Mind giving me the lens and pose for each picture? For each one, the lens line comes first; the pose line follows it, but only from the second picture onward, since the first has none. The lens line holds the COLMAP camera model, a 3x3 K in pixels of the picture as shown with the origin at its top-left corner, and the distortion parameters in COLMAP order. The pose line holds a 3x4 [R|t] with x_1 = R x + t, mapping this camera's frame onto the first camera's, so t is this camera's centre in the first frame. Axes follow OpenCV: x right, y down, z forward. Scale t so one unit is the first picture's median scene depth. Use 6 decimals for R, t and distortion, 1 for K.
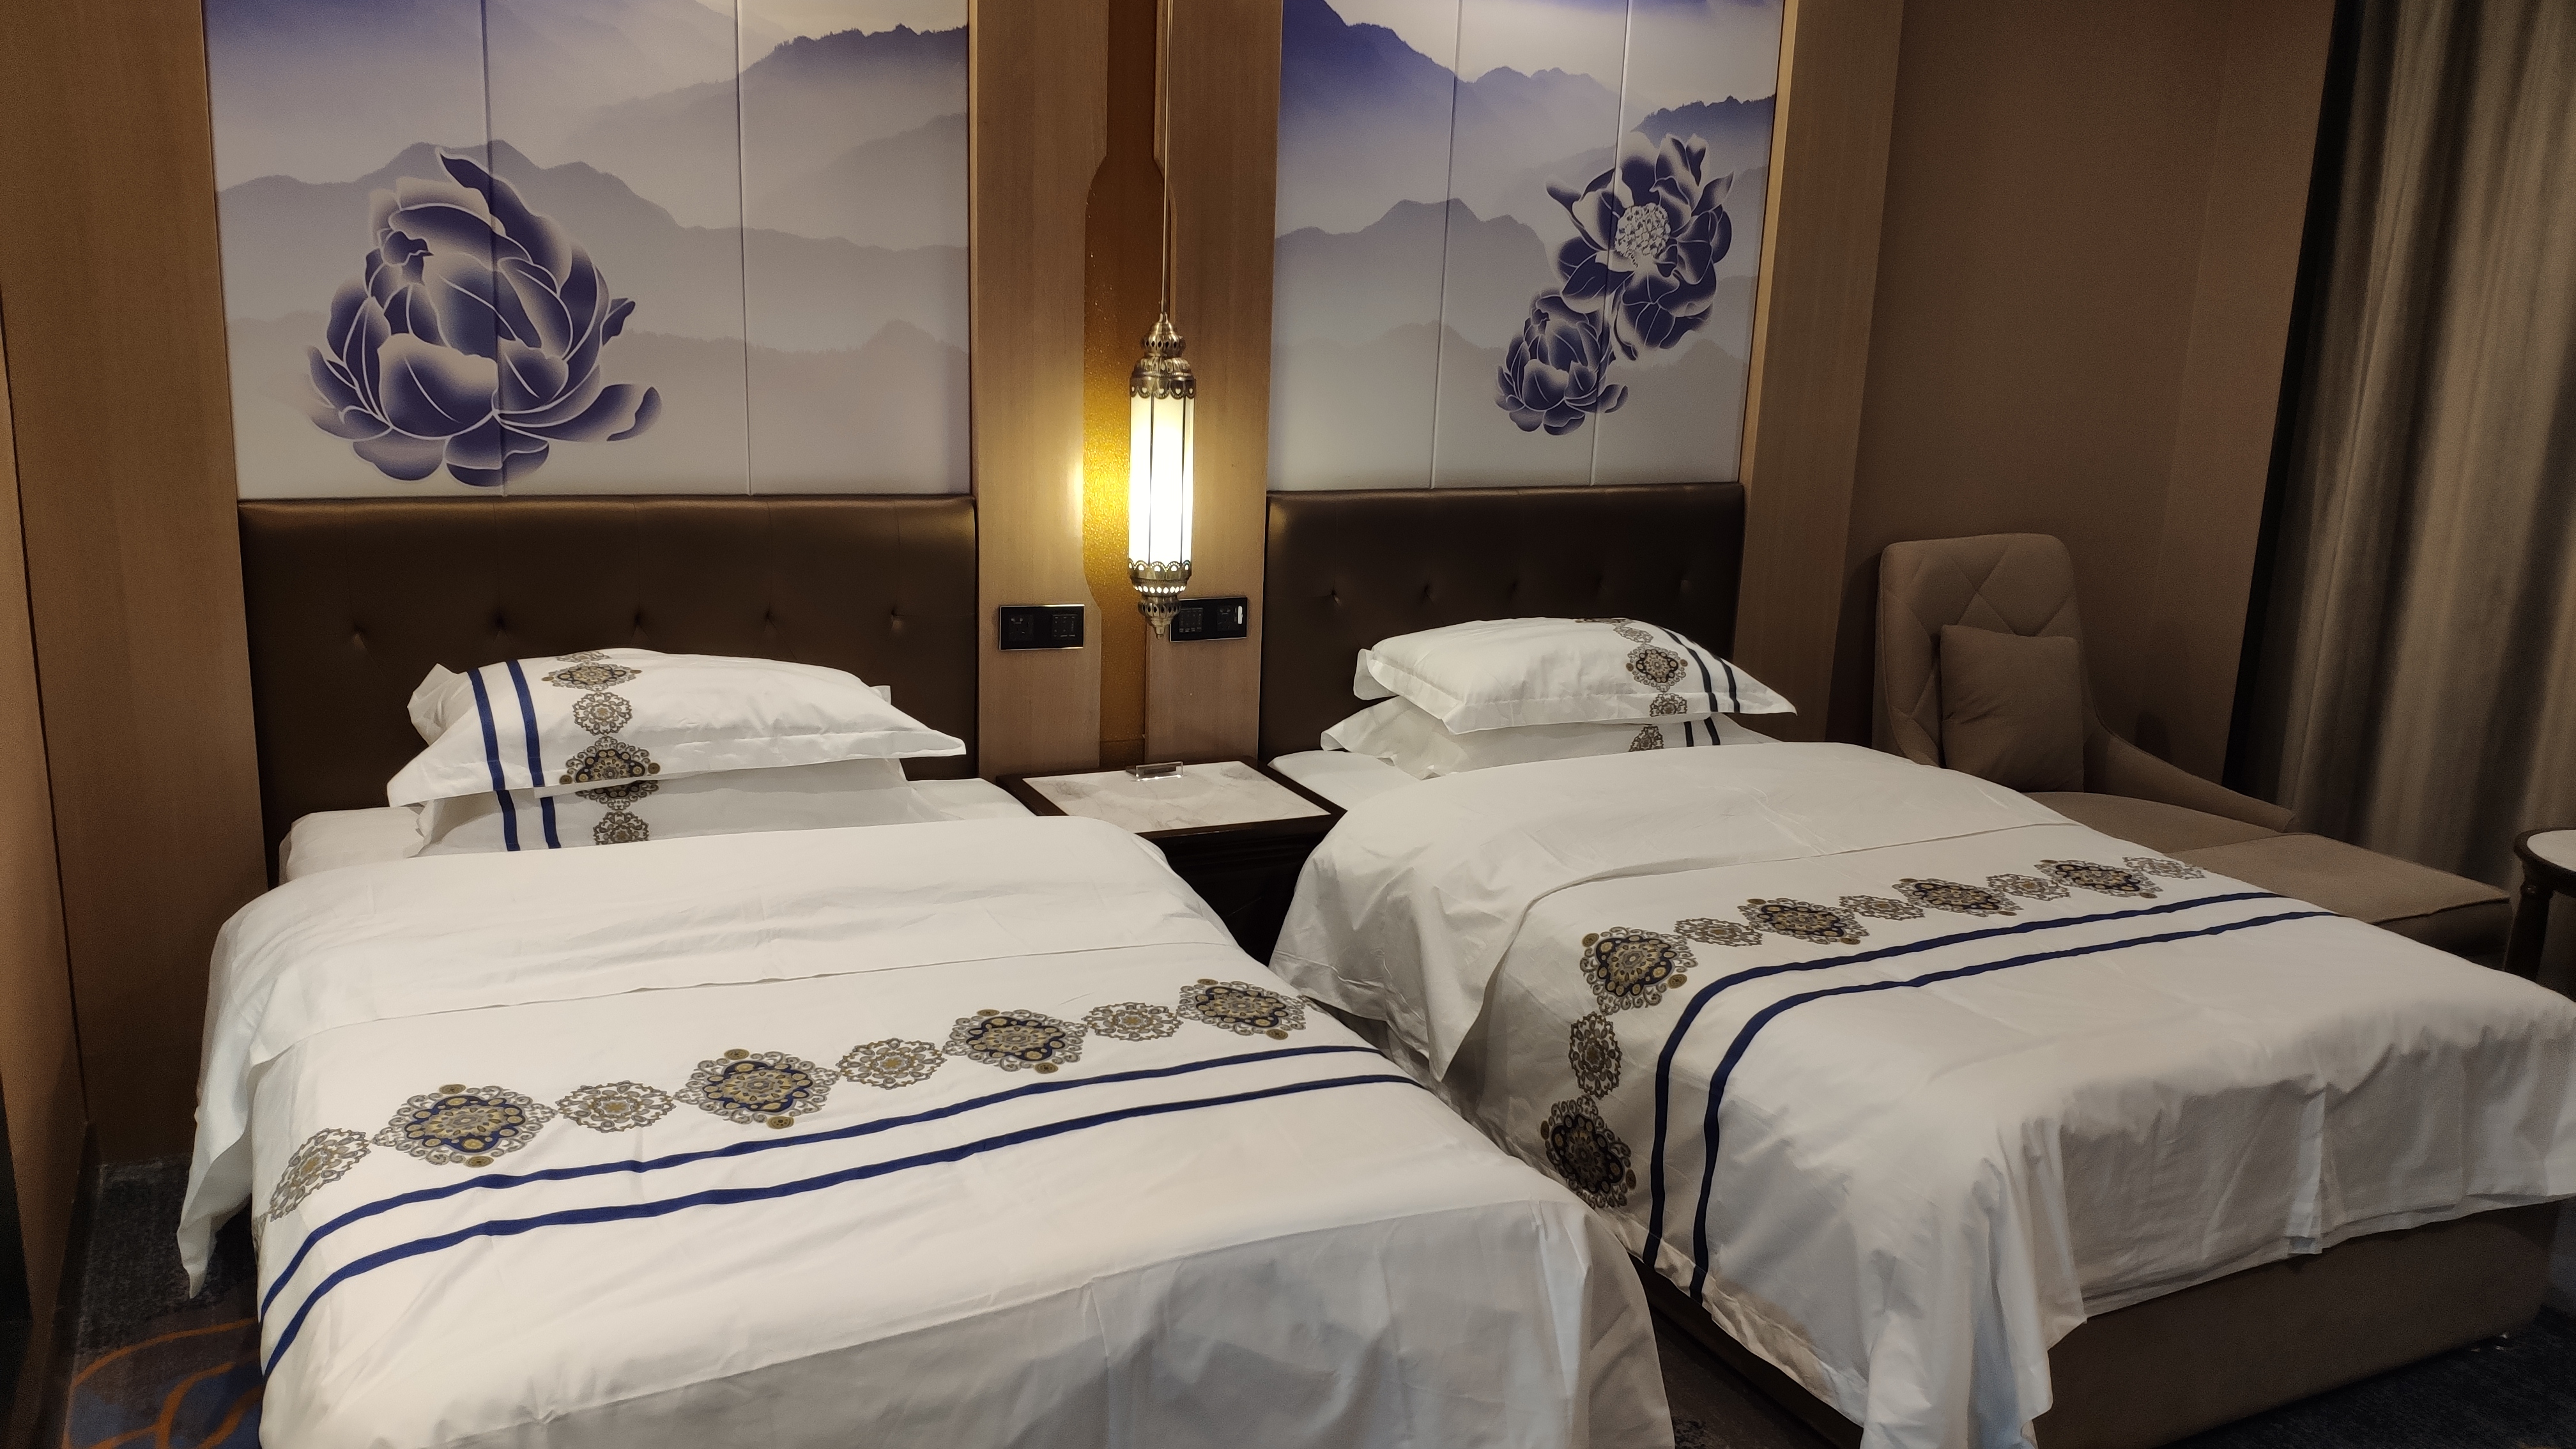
lens RADIAL K [[2034.4, 0, 1288.0], [0, 2034.4, 724.5], [0, 0, 1]] dist [0.276398, -0.698874]
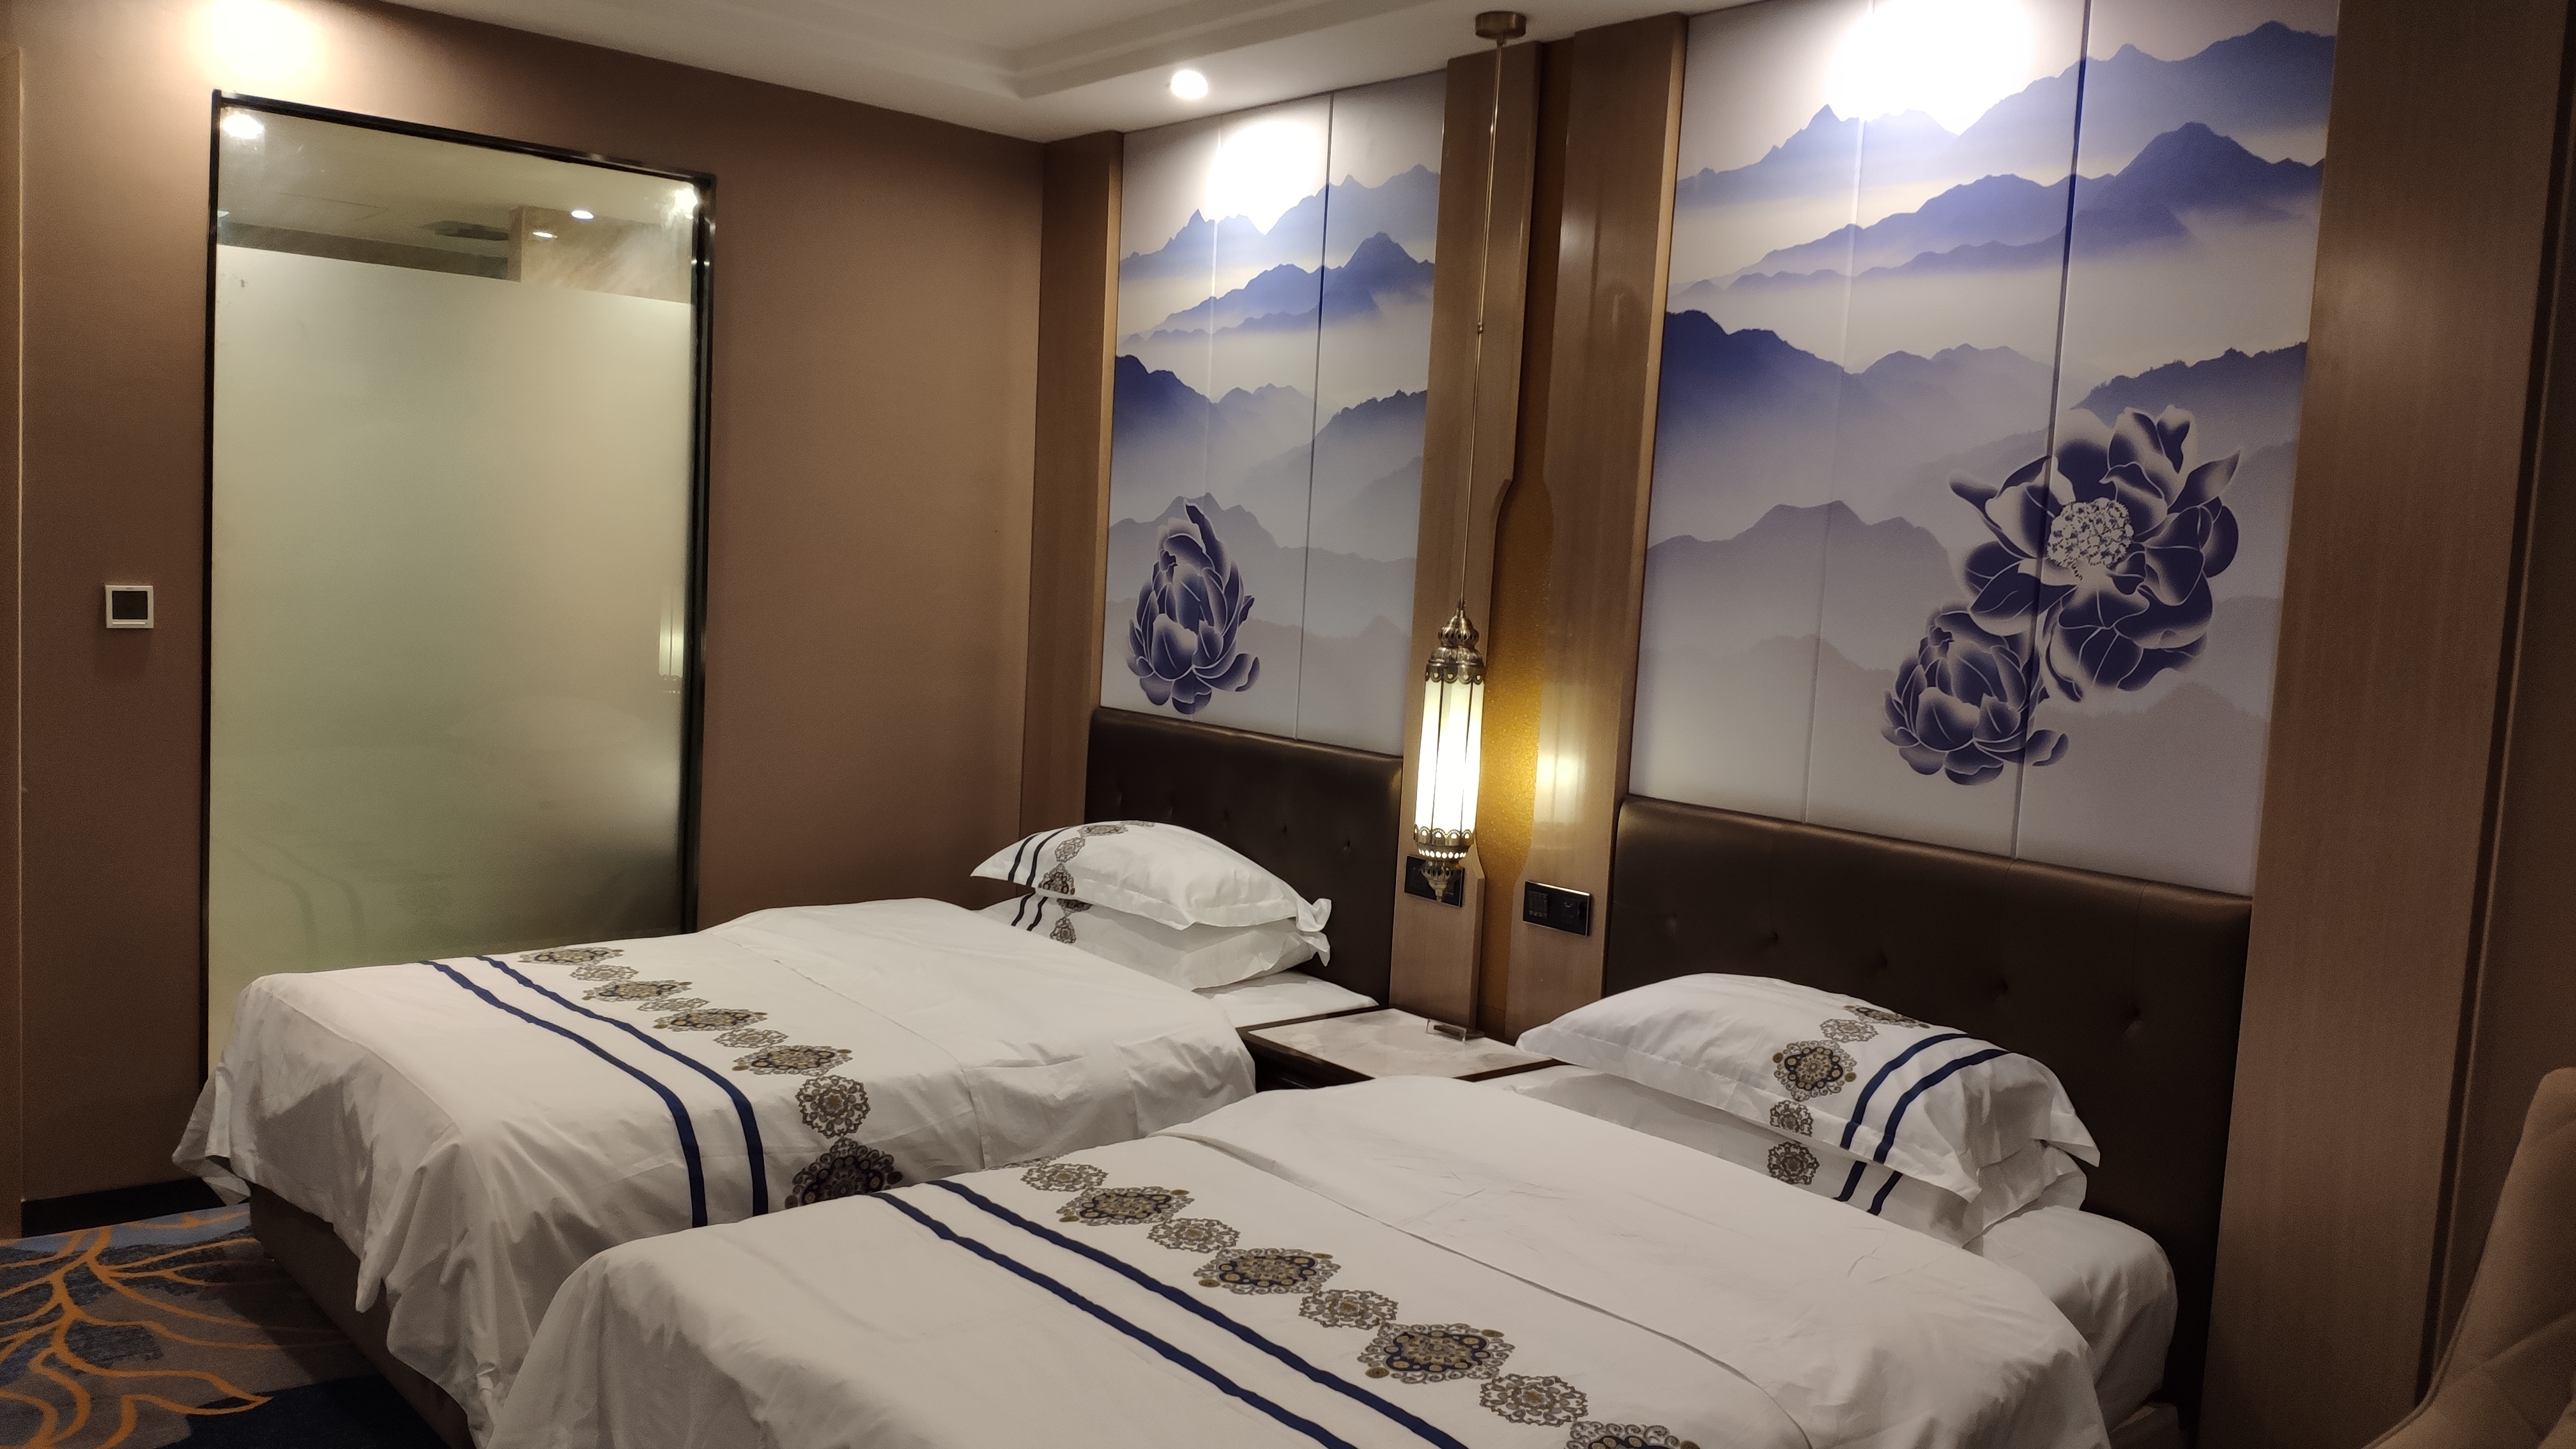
lens RADIAL K [[2034.4, 0, 1288.0], [0, 2034.4, 724.5], [0, 0, 1]] dist [0.276398, -0.698874]
pose [[0.220725, 0.065424, -0.973139, 0.861147], [-0.241225, 0.970412, 0.010526, -0.111379], [0.945035, 0.232422, 0.229976, 0.579115]]
